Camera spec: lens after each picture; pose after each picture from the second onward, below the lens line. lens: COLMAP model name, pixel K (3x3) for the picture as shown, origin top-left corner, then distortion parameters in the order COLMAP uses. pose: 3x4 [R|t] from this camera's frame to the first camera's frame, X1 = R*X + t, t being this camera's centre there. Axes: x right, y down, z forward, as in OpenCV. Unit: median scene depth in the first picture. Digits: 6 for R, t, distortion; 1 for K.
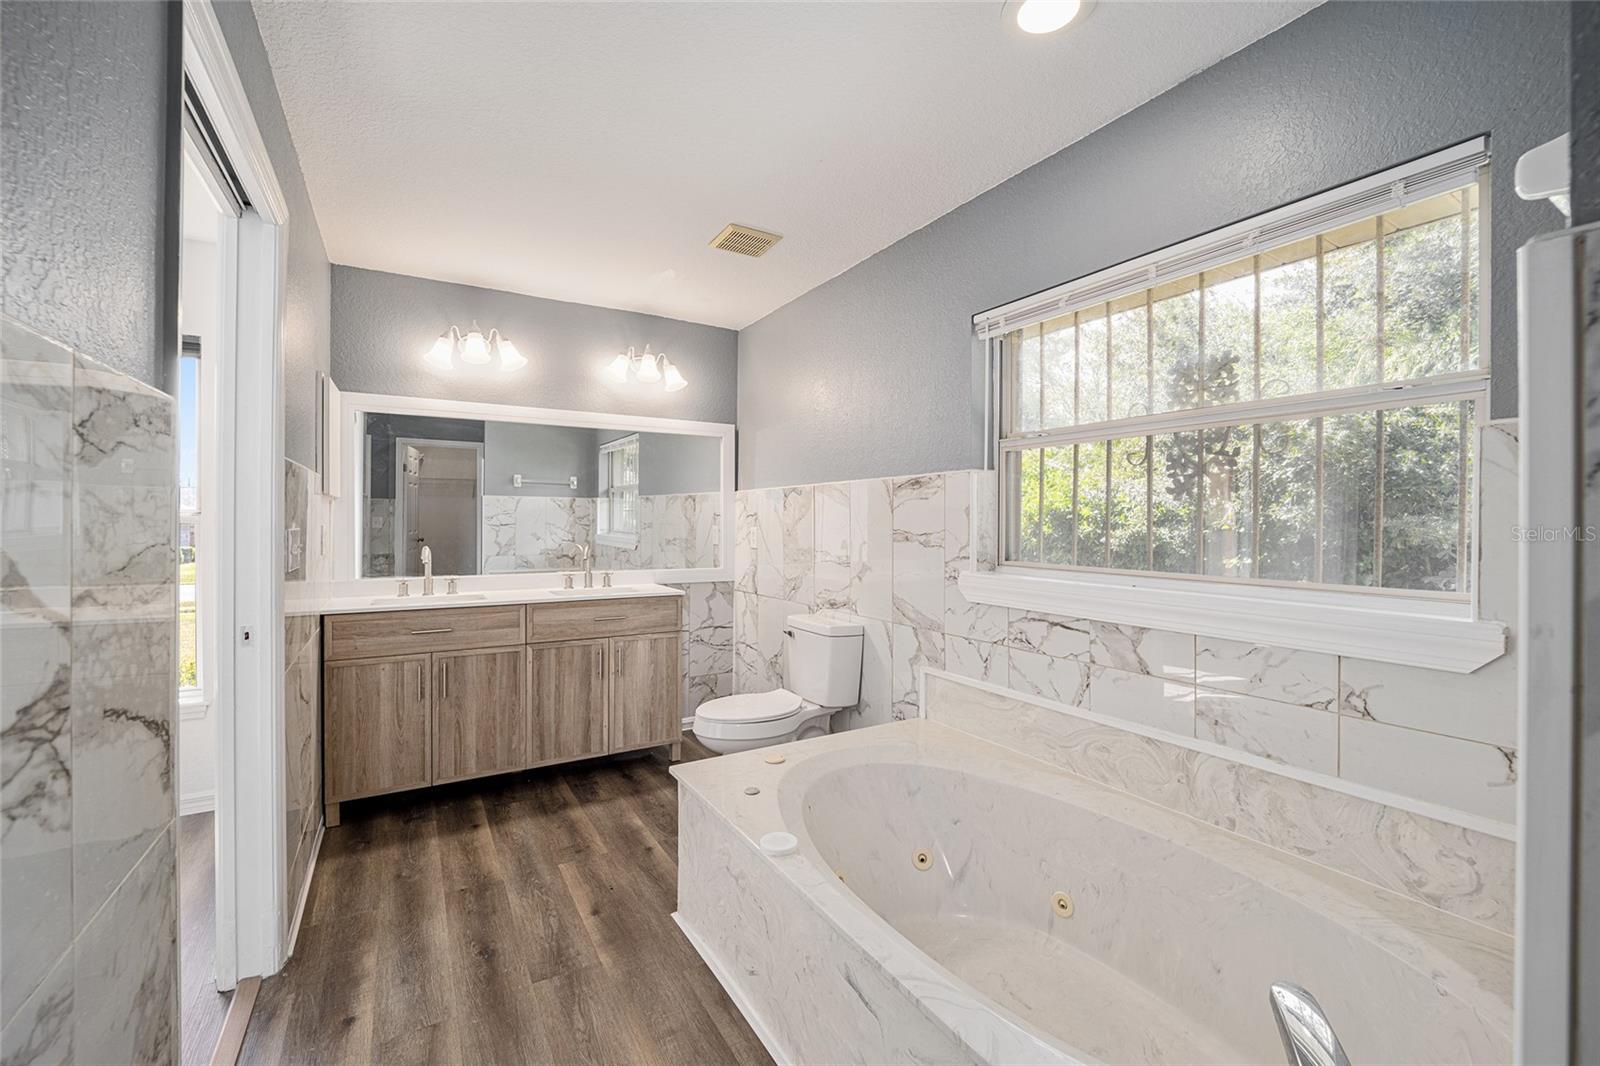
lens RADIAL K [[654.6, 0, 793.3], [0, 654.6, 522.6], [0, 0, 1]] dist [-0.007341, 0.000023]
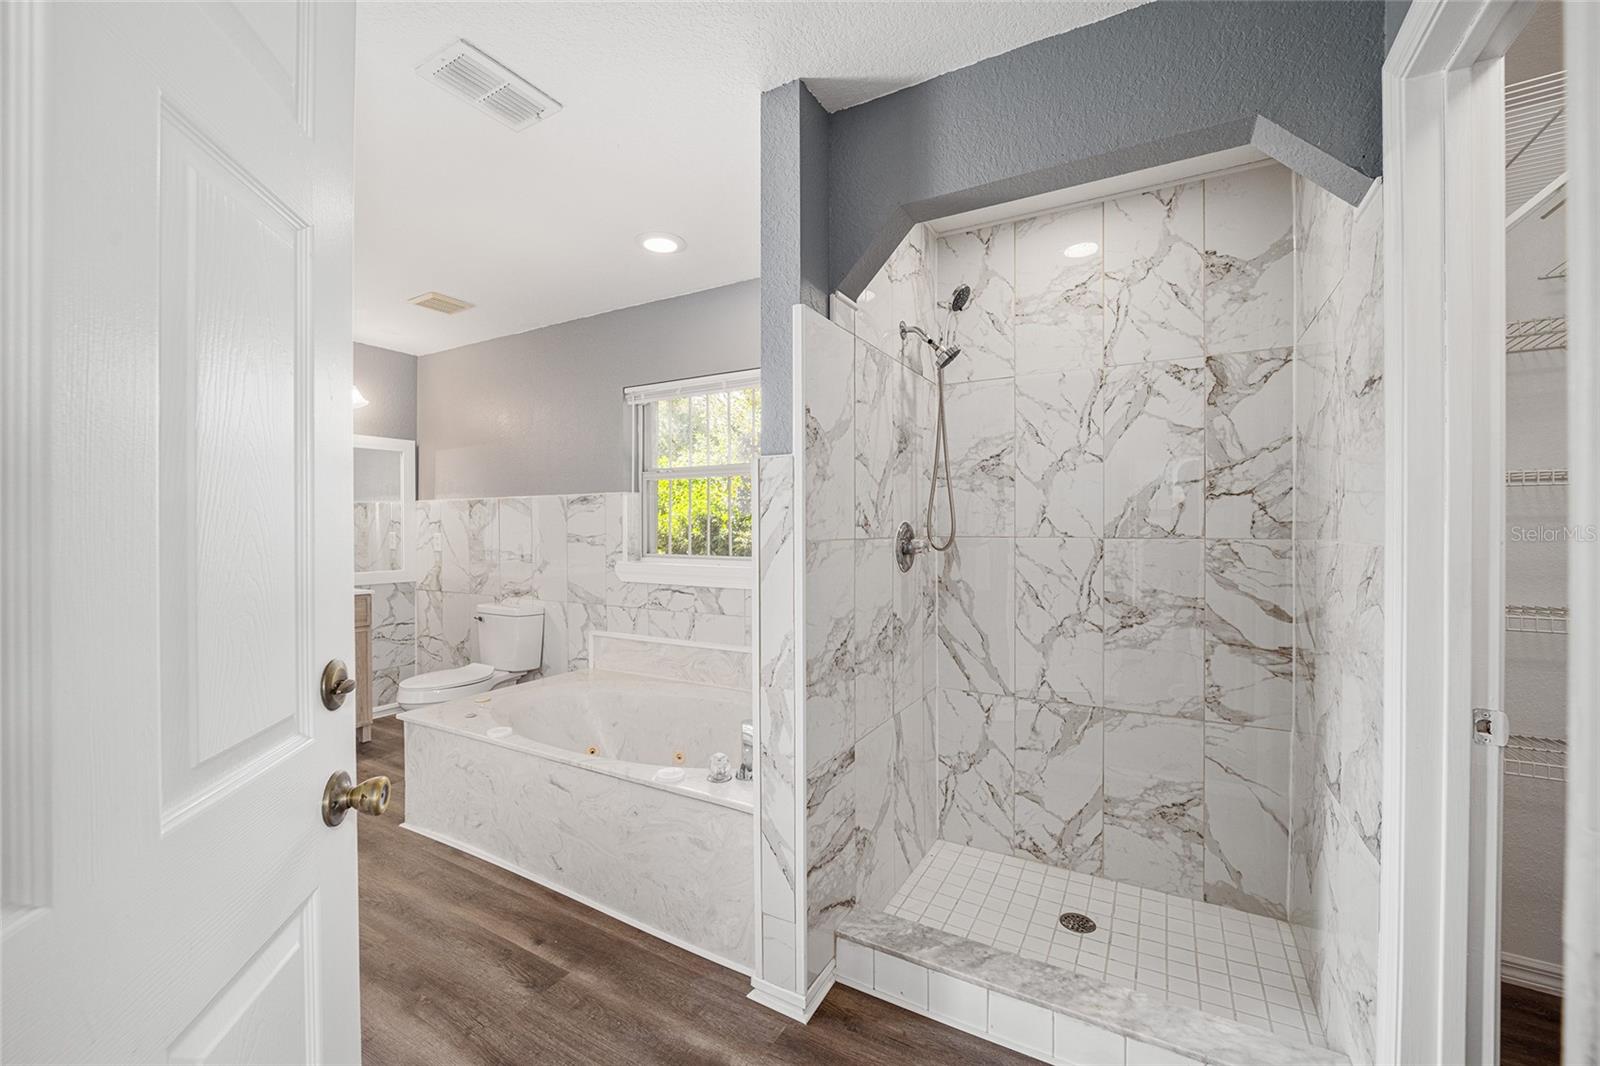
lens RADIAL K [[649.3, 0, 800.2], [0, 649.3, 527.9], [0, 0, 1]] dist [-0.012378, 0.000184]
pose [[0.872188, -0.008711, 0.489092, -0.088461], [0.006853, 0.999961, 0.005590, -0.005491], [-0.489122, -0.001524, 0.872214, -0.431547]]
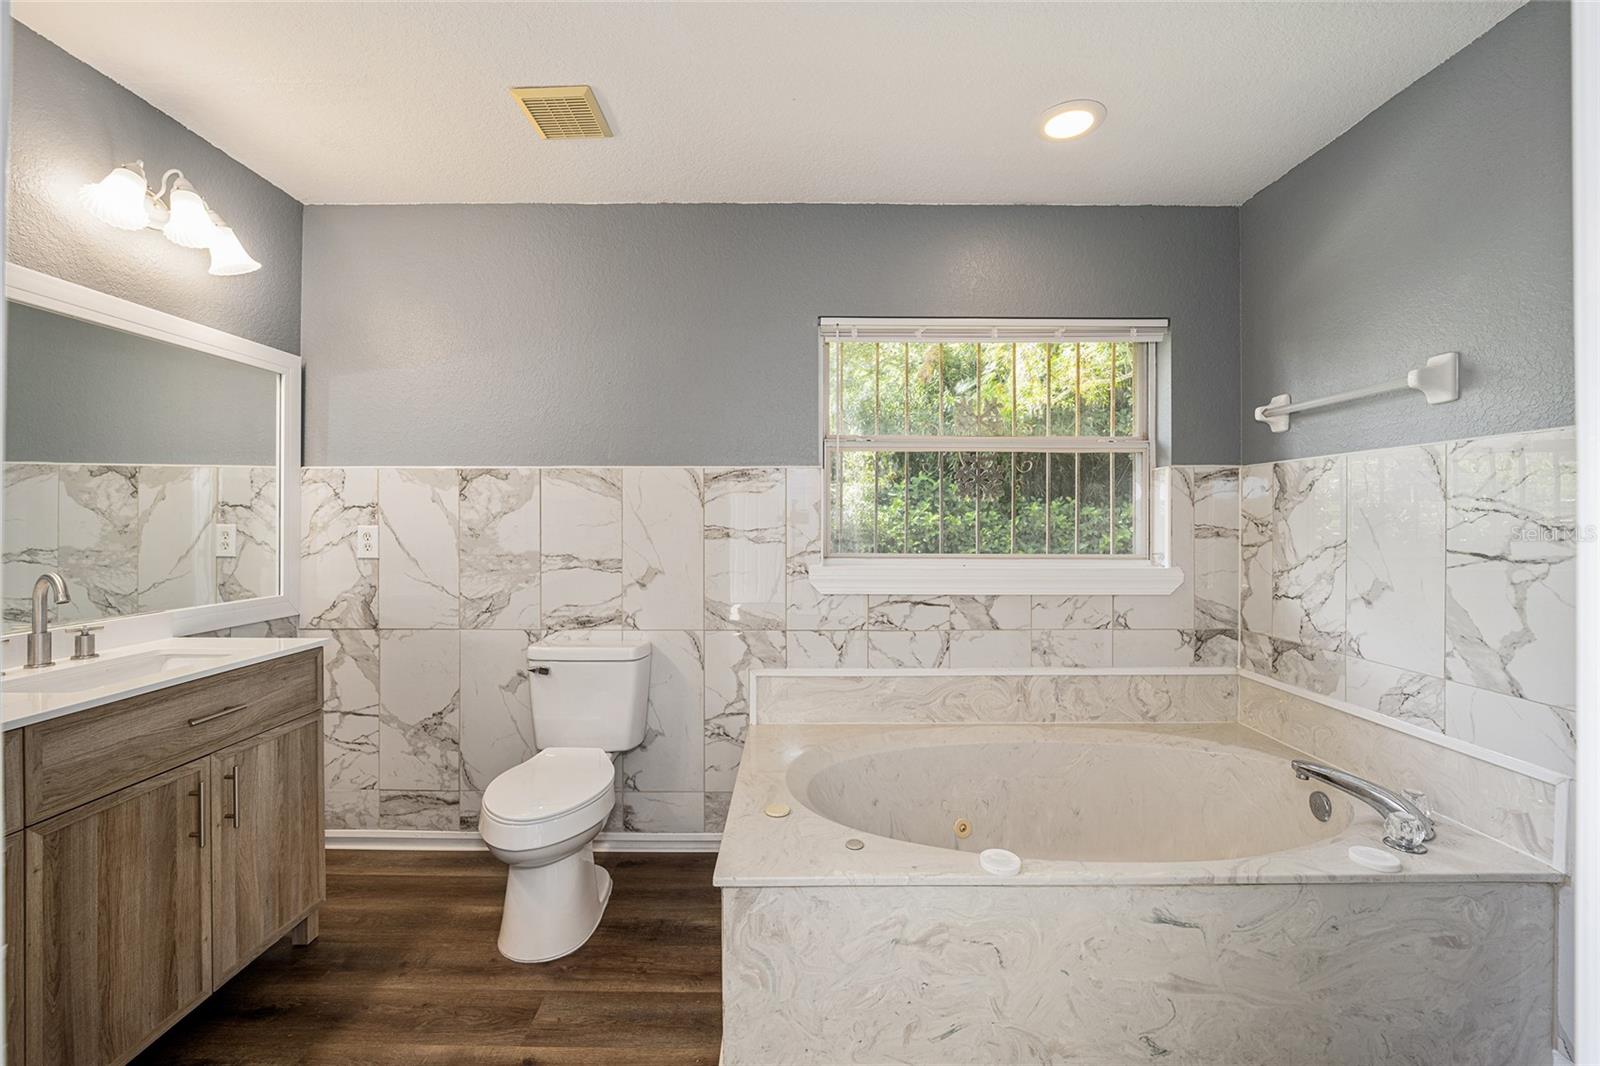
lens RADIAL K [[649.6, 0, 804.6], [0, 649.6, 519.6], [0, 0, 1]] dist [-0.011822, 0.000589]
pose [[0.511015, -0.003868, 0.859563, -0.567349], [0.001531, 0.999992, 0.003589, -0.000407], [-0.859570, -0.000518, 0.511017, 0.456633]]
